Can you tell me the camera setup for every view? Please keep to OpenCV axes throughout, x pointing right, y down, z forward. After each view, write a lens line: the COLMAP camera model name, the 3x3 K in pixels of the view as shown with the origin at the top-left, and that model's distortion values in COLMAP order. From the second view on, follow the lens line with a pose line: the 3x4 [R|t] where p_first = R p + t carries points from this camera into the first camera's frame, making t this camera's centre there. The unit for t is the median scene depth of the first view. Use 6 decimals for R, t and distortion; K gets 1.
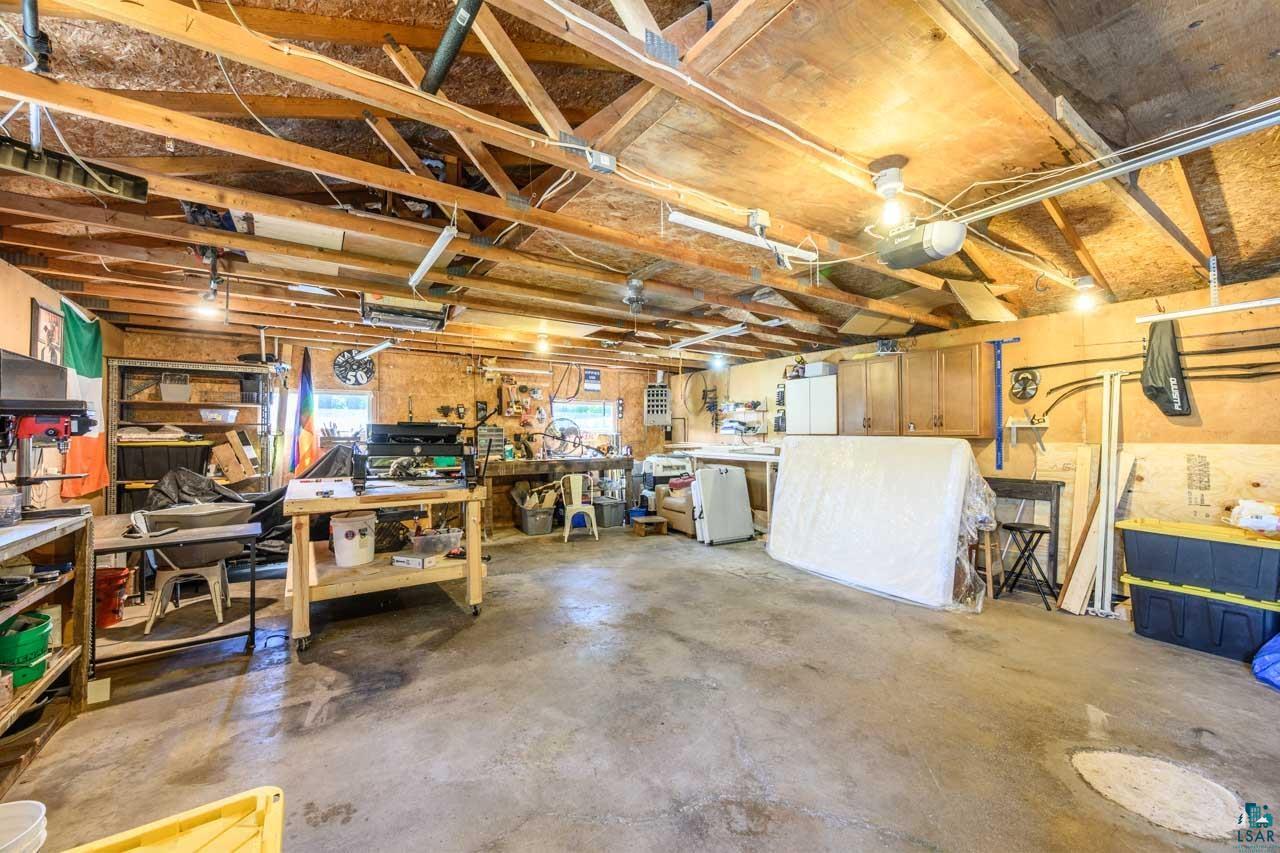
lens RADIAL K [[495.3, 0, 642.0], [0, 495.3, 429.0], [0, 0, 1]] dist [-0.000397, 0.000172]
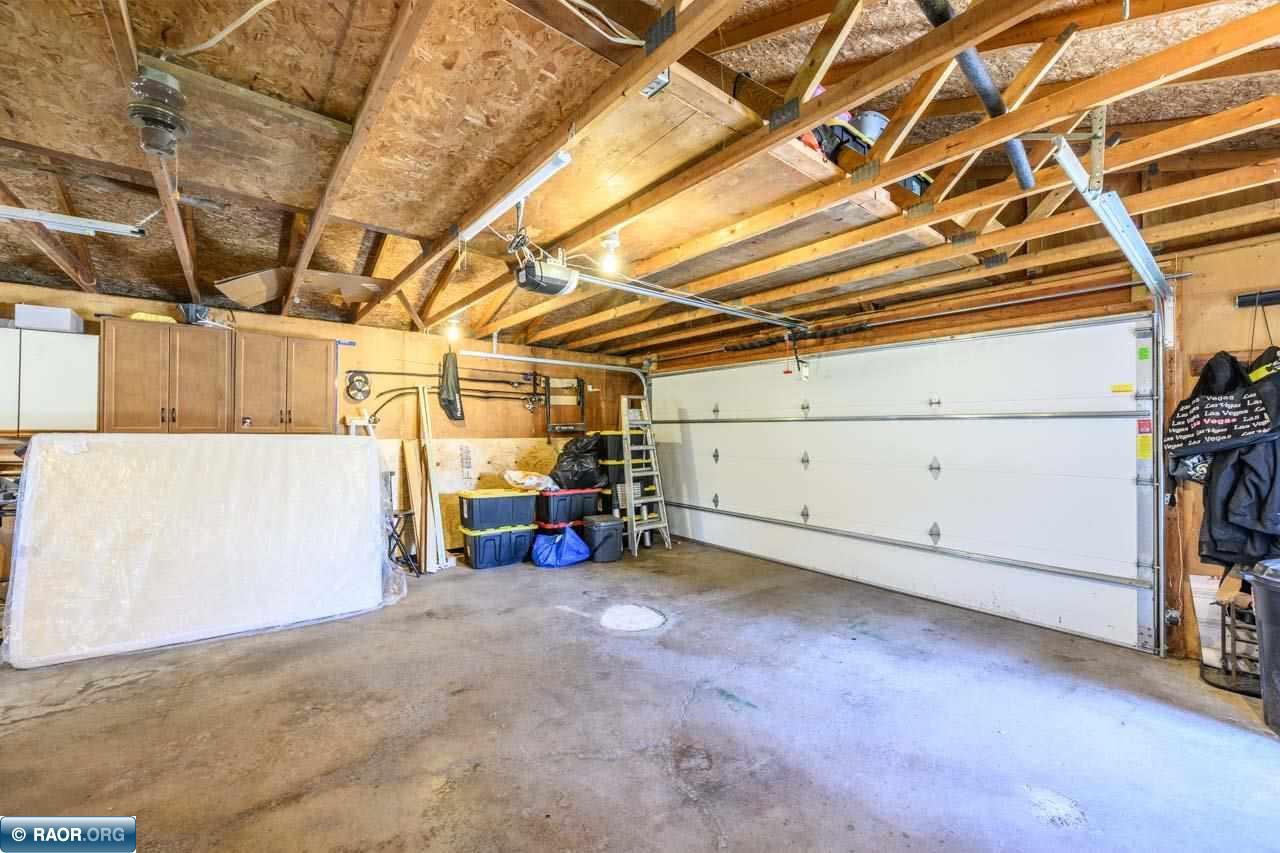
lens RADIAL K [[495.3, 0, 642.0], [0, 495.3, 429.0], [0, 0, 1]] dist [-0.000397, 0.000172]
pose [[-0.076503, 0.008009, 0.997037, -0.444145], [-0.013566, 0.999867, -0.009073, 0.006408], [-0.996977, -0.014220, -0.076384, 0.564699]]
